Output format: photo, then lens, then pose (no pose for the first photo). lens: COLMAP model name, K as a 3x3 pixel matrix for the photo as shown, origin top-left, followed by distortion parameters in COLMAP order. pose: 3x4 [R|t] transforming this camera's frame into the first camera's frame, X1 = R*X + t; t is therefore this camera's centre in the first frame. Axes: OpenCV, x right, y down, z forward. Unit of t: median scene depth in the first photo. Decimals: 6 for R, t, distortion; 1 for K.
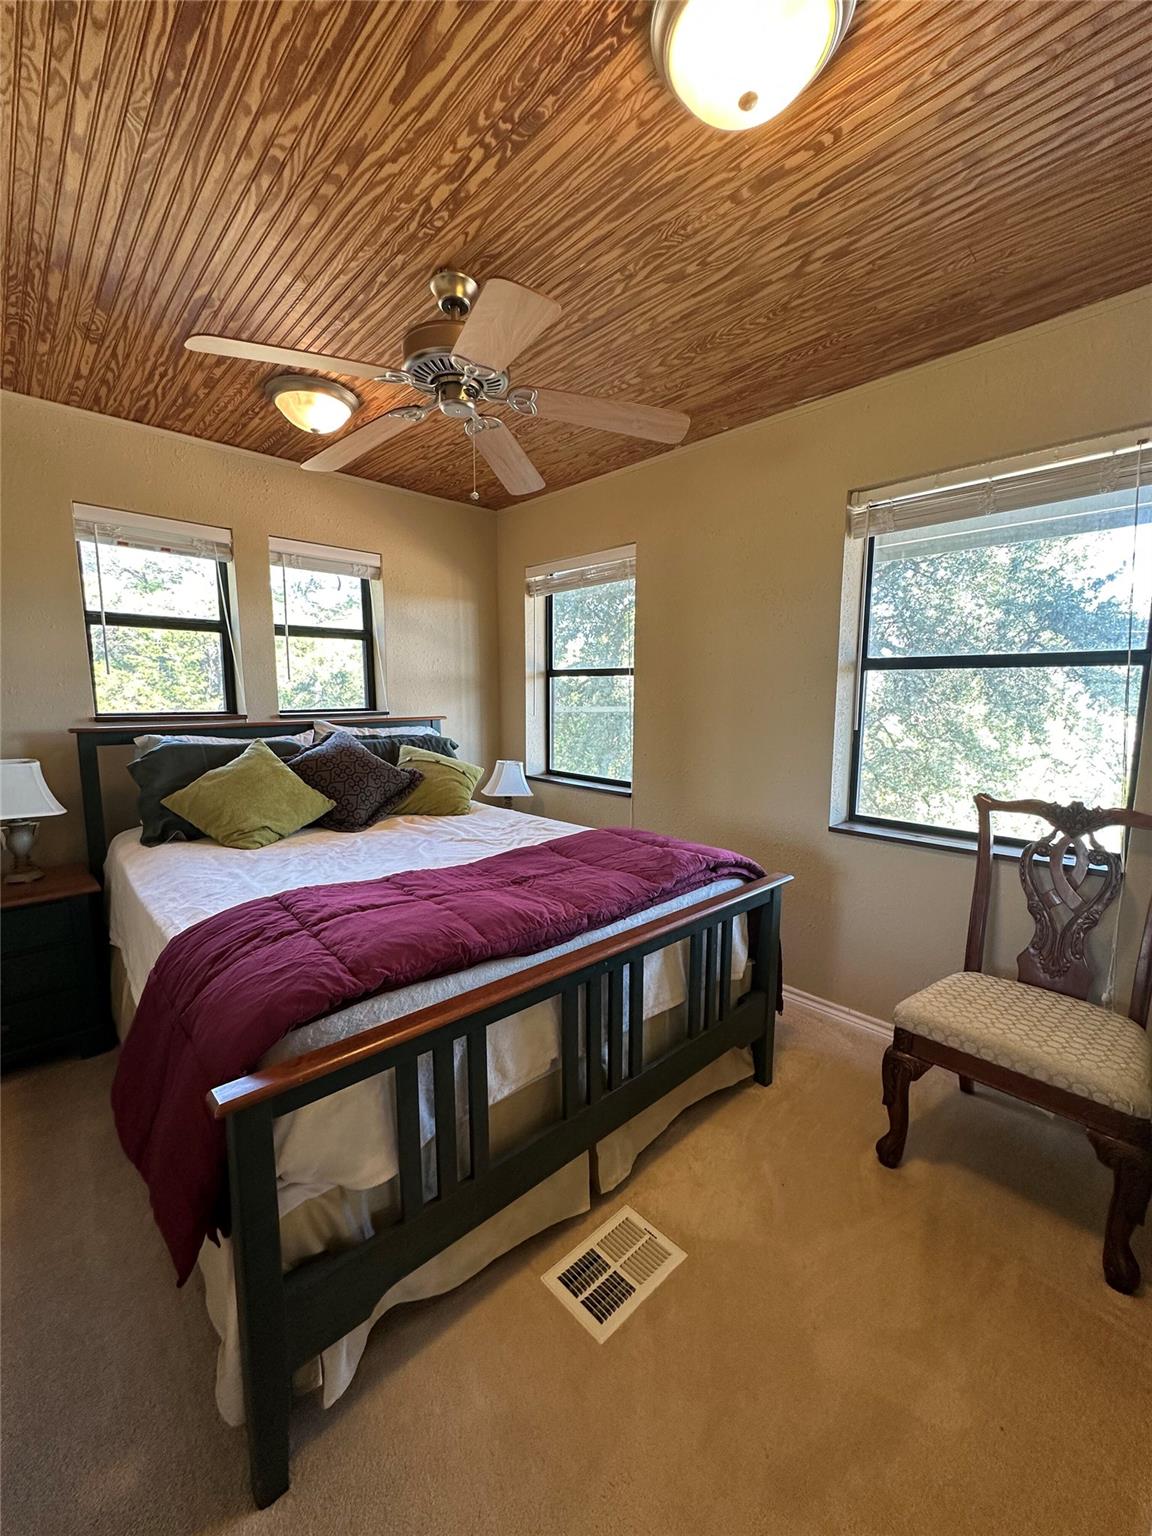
lens RADIAL K [[616.1, 0, 580.1], [0, 616.1, 765.8], [0, 0, 1]] dist [0.001654, 0.000278]
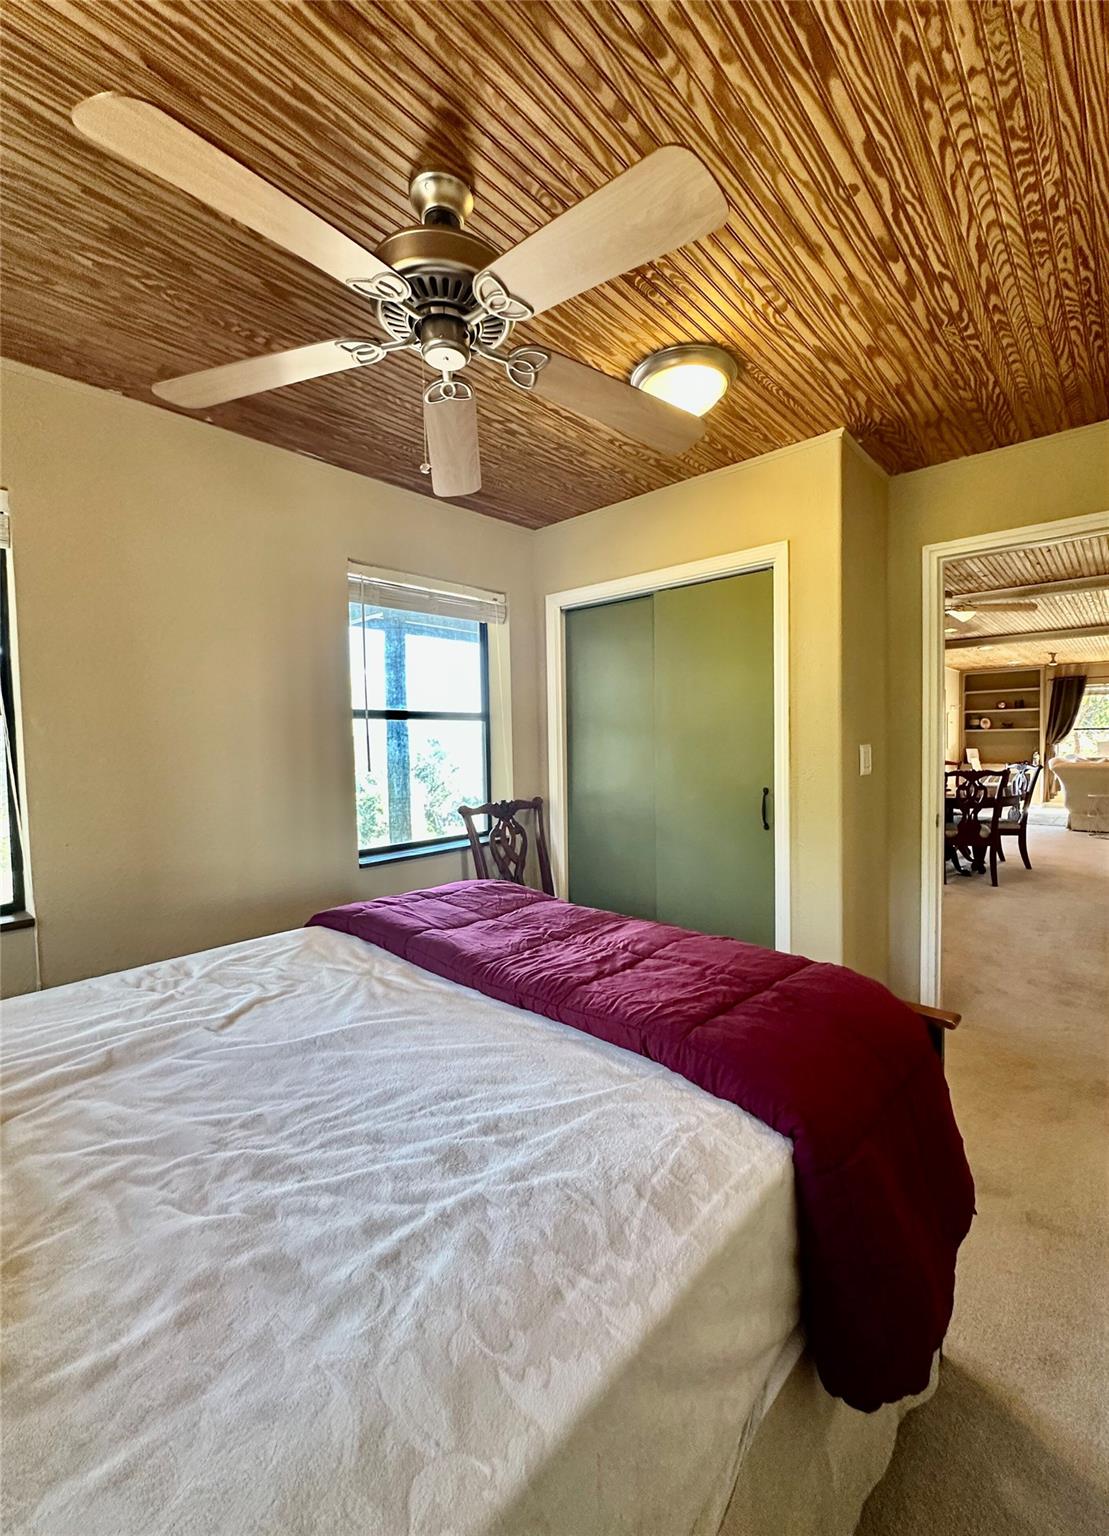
lens RADIAL K [[656.3, 0, 558.1], [0, 656.3, 771.3], [0, 0, 1]] dist [-0.000697, -0.000194]
pose [[-0.081507, -0.050434, 0.995396, -1.275340], [0.136468, 0.988748, 0.061272, -0.141520], [-0.987286, 0.140834, -0.073707, 1.239549]]
